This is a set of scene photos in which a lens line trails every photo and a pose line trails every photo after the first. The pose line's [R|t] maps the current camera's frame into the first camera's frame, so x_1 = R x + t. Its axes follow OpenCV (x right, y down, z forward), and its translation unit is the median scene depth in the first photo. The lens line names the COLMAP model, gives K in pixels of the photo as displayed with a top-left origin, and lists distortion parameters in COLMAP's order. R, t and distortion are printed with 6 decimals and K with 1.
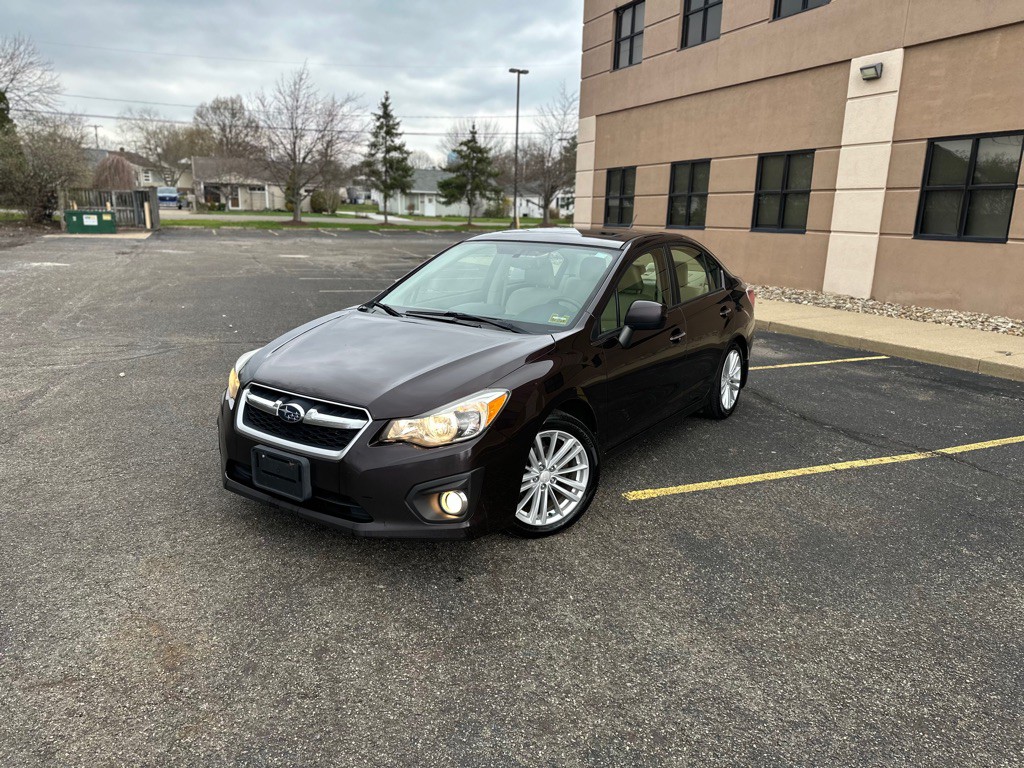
lens RADIAL K [[717.4, 0, 514.6], [0, 717.4, 381.2], [0, 0, 1]] dist [0.048177, -0.068017]
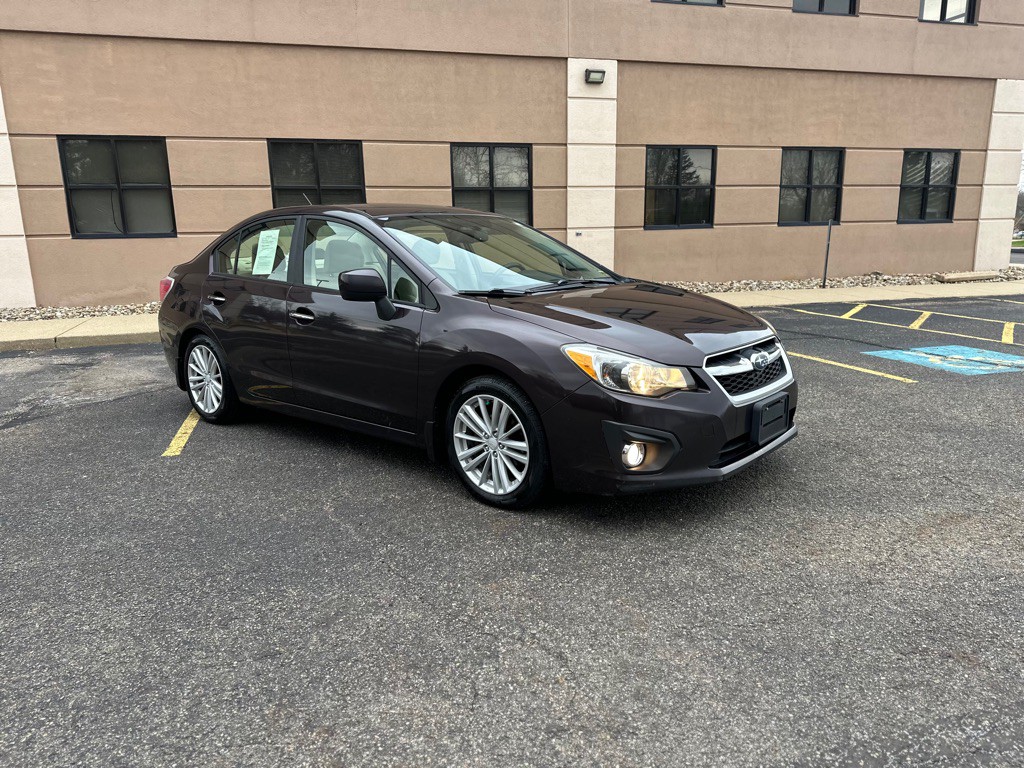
lens RADIAL K [[719.9, 0, 514.0], [0, 719.9, 392.0], [0, 0, 1]] dist [0.024054, -0.026487]
pose [[0.125922, -0.239201, 0.962770, -0.355382], [0.245310, 0.947864, 0.203413, -0.054742], [-0.961232, 0.210563, 0.178035, 0.302203]]
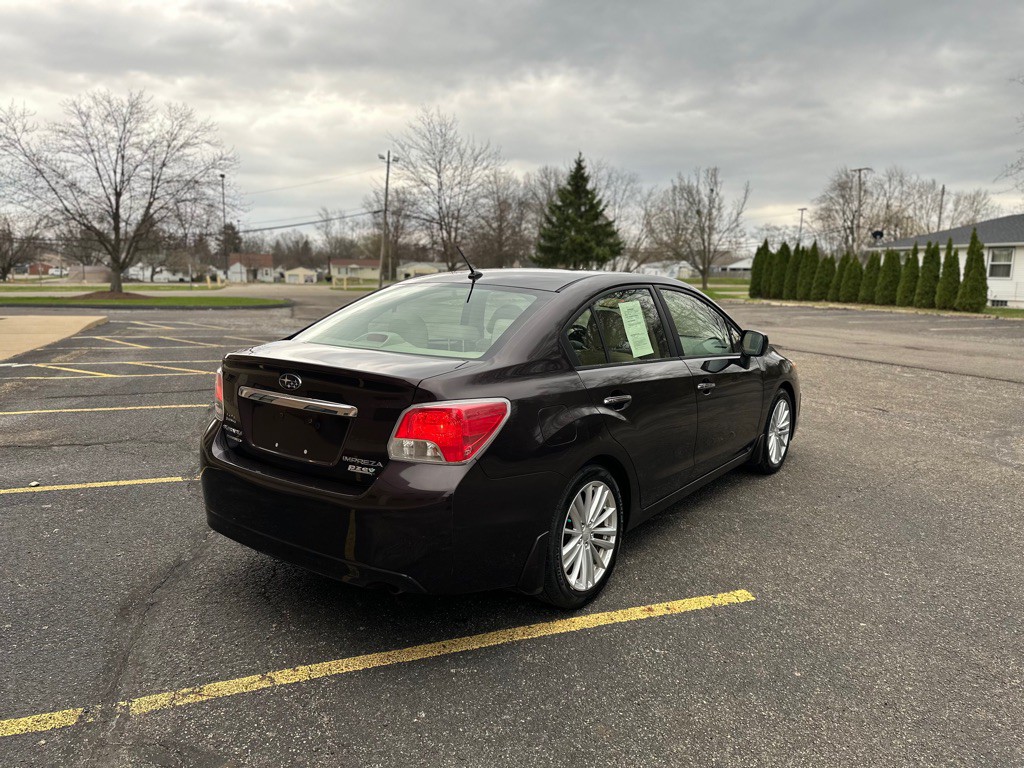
lens RADIAL K [[718.3, 0, 513.4], [0, 718.3, 383.4], [0, 0, 1]] dist [0.031988, -0.038958]
pose [[-0.998037, -0.046186, 0.042289, 0.041157], [-0.027372, 0.929122, 0.368758, -0.164903], [-0.056323, 0.366877, -0.928563, 0.763741]]
